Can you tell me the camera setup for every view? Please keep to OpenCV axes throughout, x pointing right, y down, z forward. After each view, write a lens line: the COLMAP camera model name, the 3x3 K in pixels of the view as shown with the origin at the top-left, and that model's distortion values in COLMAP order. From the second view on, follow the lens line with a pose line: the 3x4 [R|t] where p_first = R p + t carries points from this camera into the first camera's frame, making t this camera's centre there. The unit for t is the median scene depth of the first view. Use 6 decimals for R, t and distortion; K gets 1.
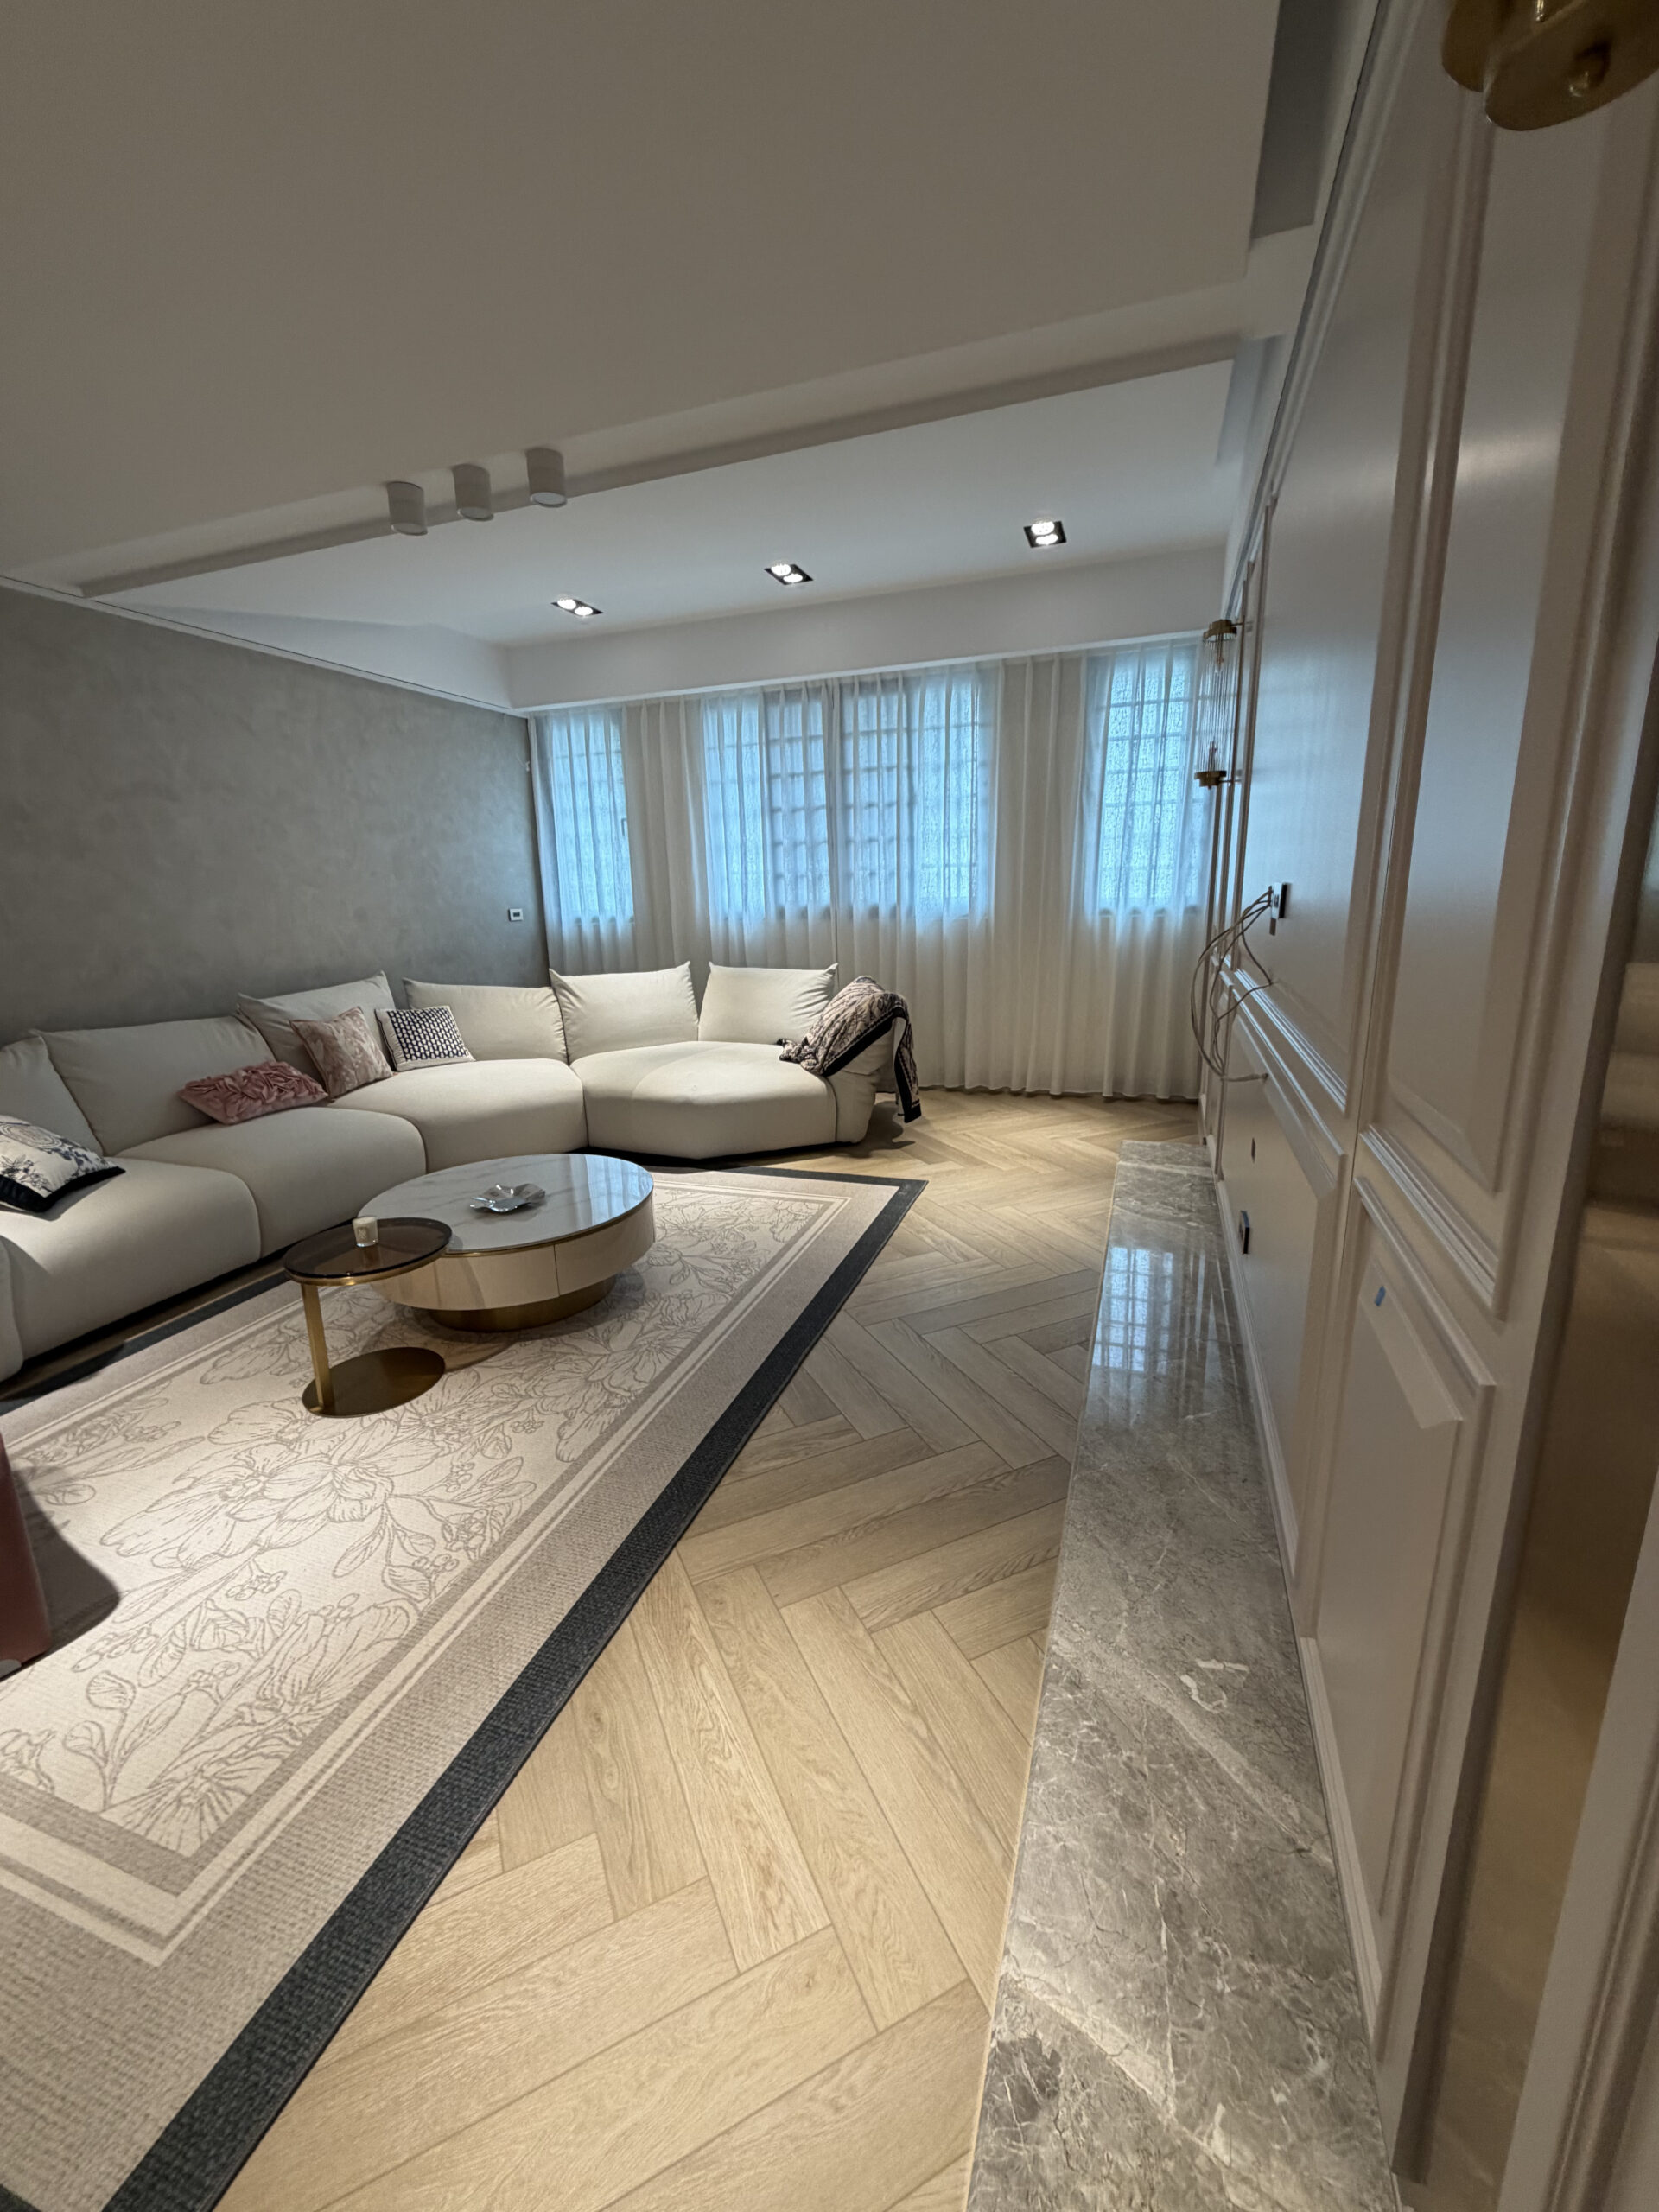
lens RADIAL K [[883.6, 0, 832.2], [0, 883.6, 1100.7], [0, 0, 1]] dist [0.000839, -0.000022]
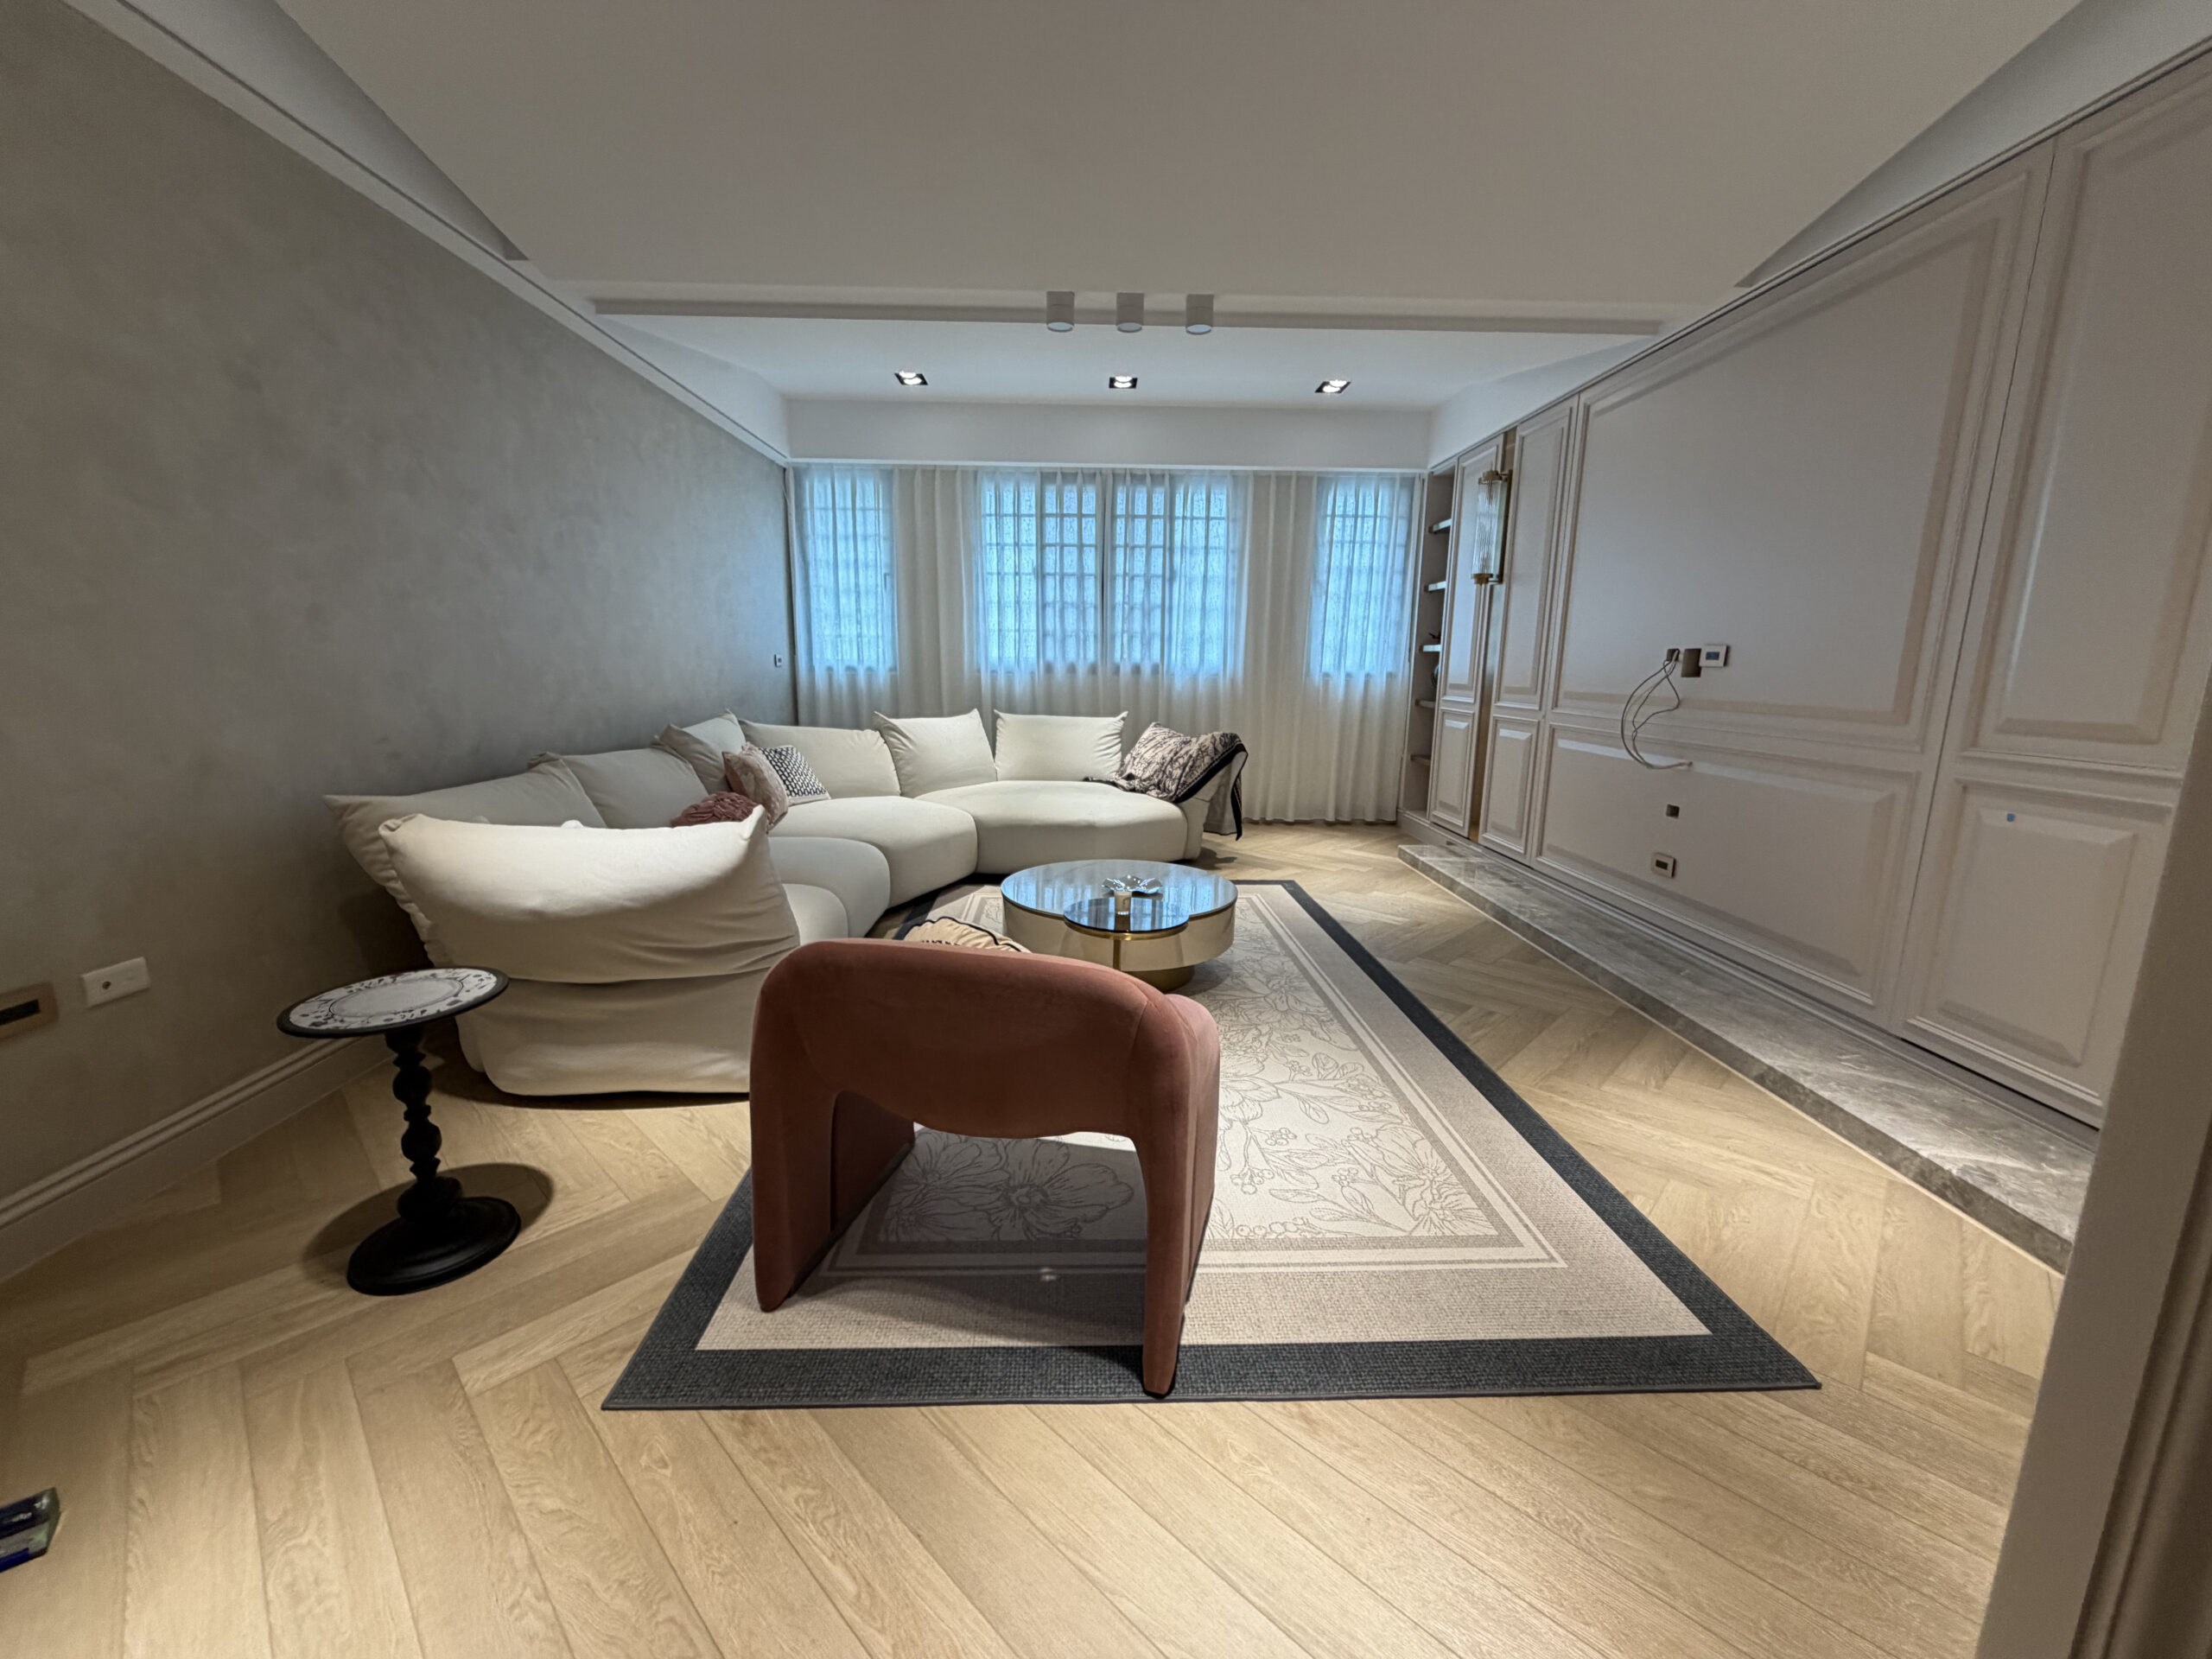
lens RADIAL K [[886.5, 0, 1097.2], [0, 886.5, 831.3], [0, 0, 1]] dist [-0.000341, -0.000006]
pose [[0.933159, -0.030392, 0.358177, -0.450724], [0.048448, 0.997962, -0.041541, 0.045712], [-0.356184, 0.056117, 0.932729, -0.052189]]
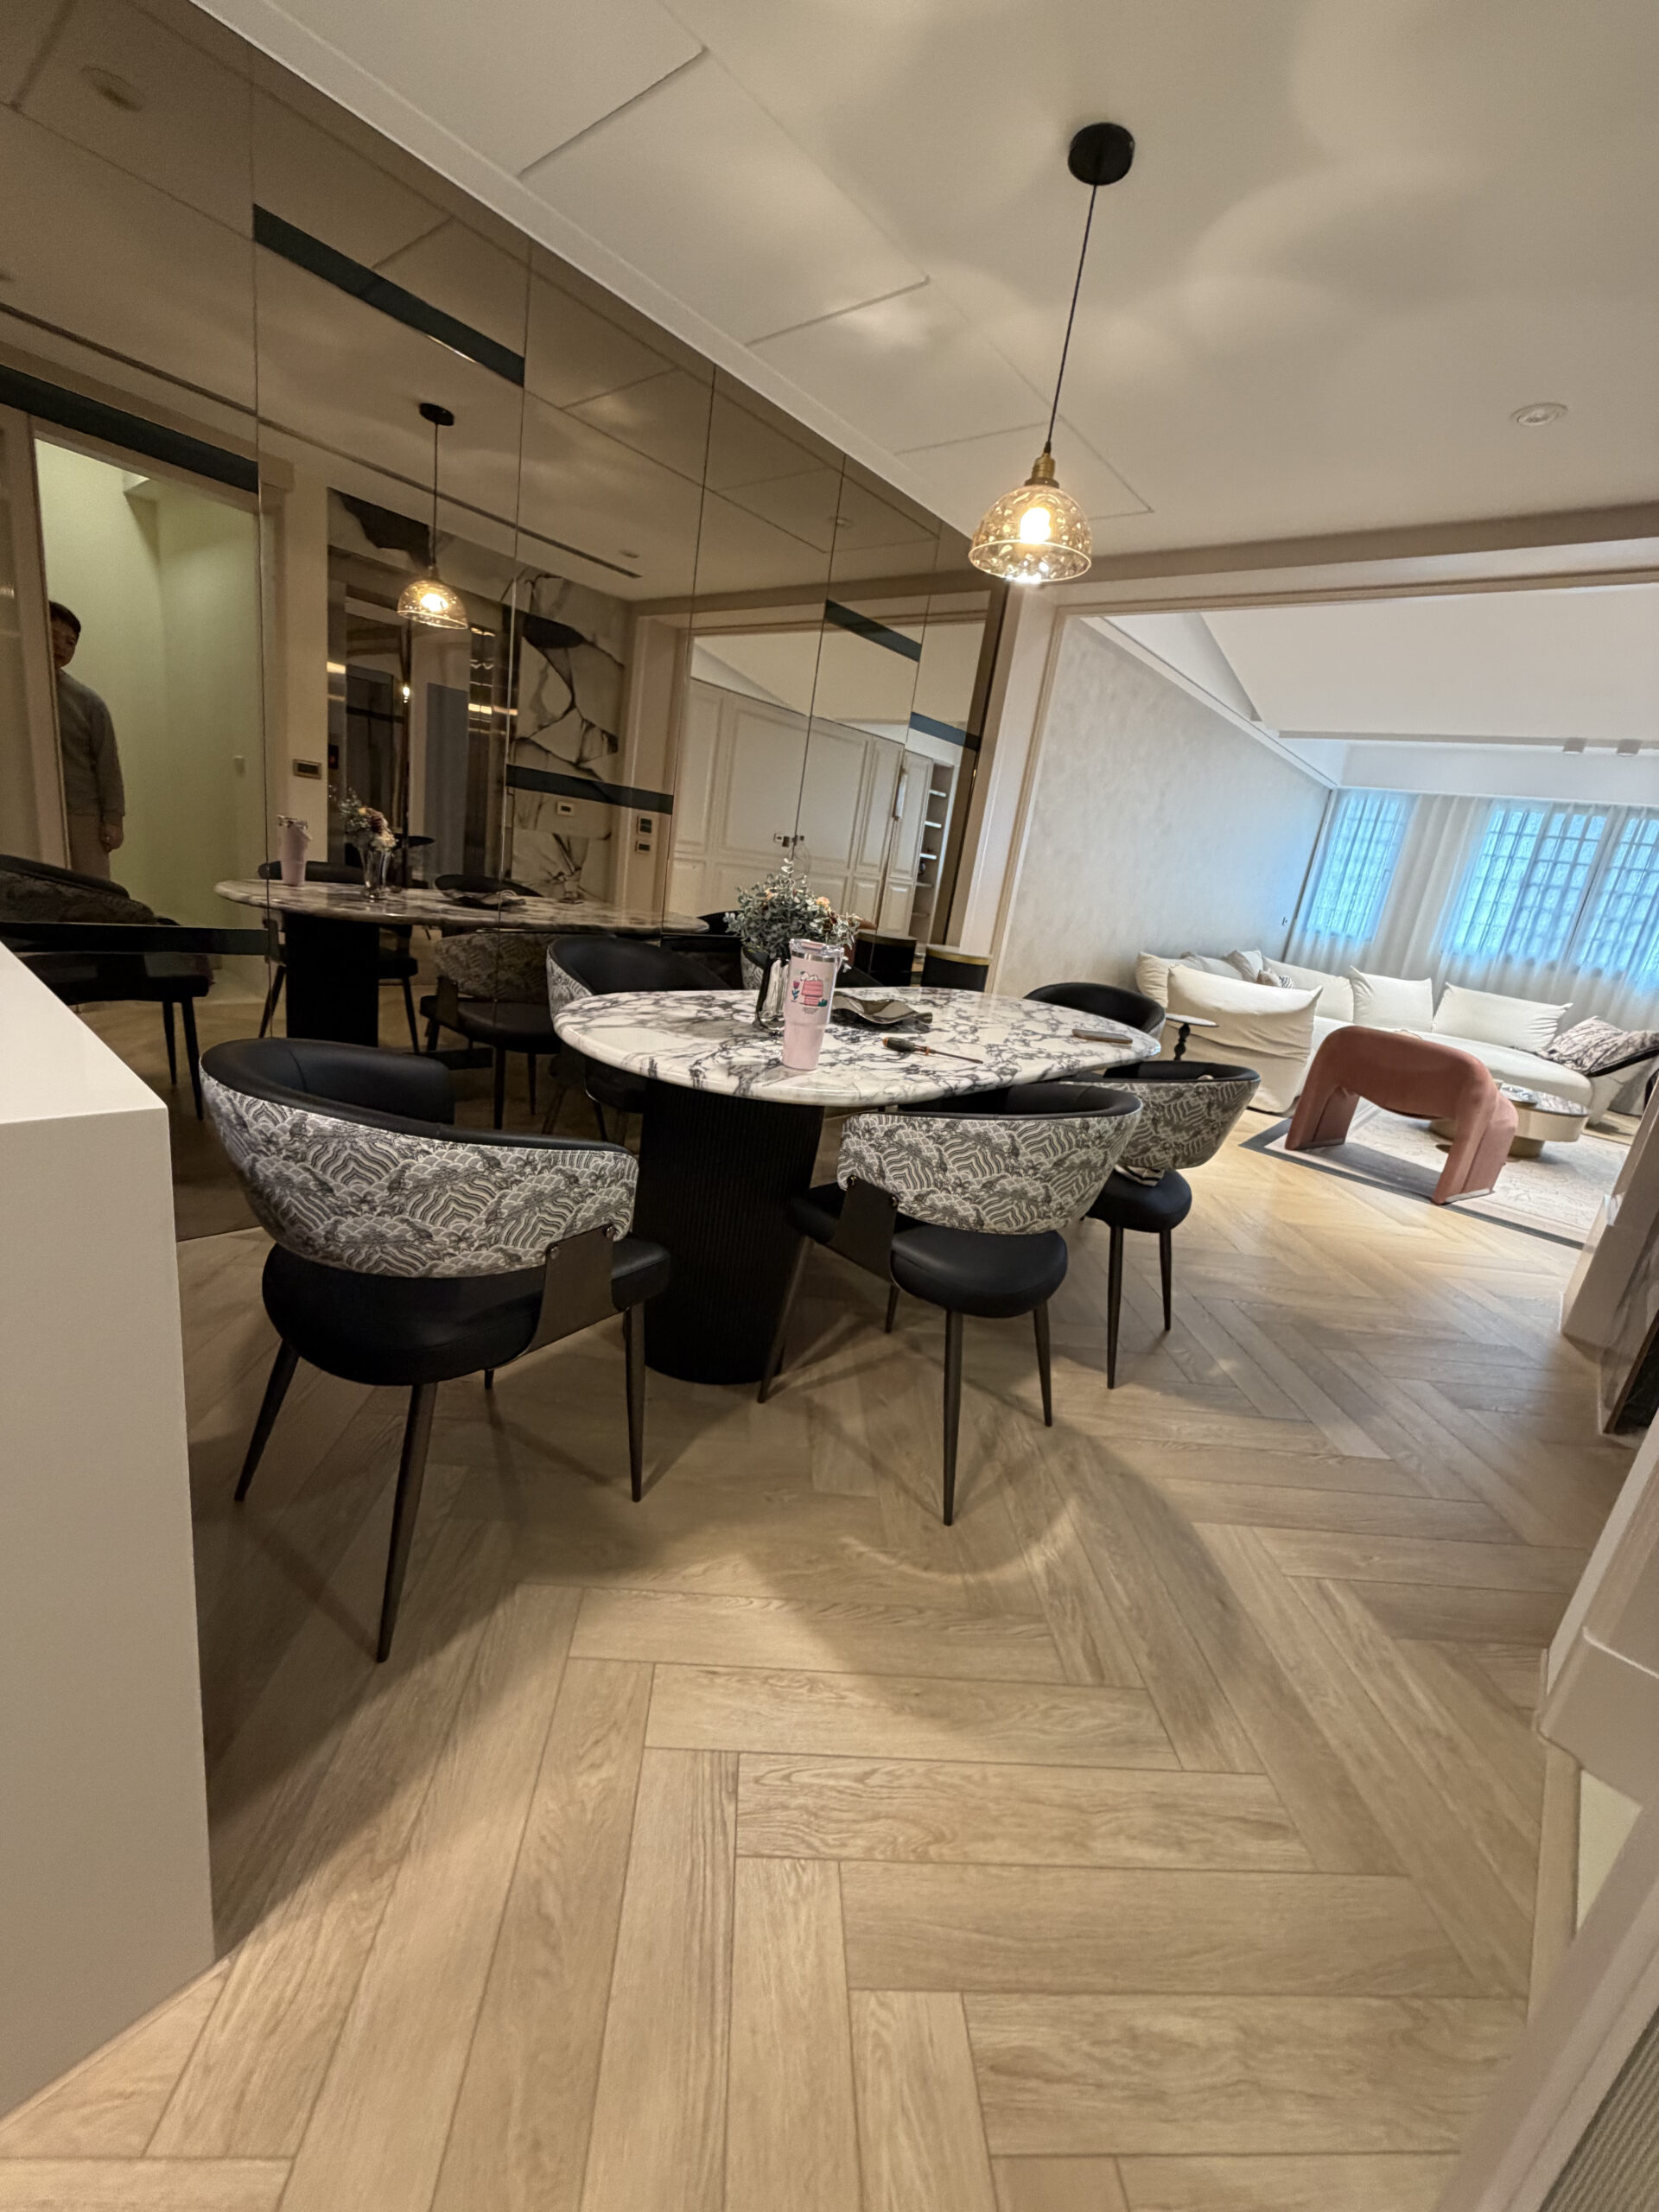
lens RADIAL K [[886.5, 0, 829.8], [0, 886.5, 1099.4], [0, 0, 1]] dist [-0.000341, -0.000006]
pose [[0.919227, 0.251561, -0.302884, -0.618331], [-0.247872, 0.967437, 0.051237, 0.213904], [0.305910, 0.027978, 0.951649, -0.704336]]
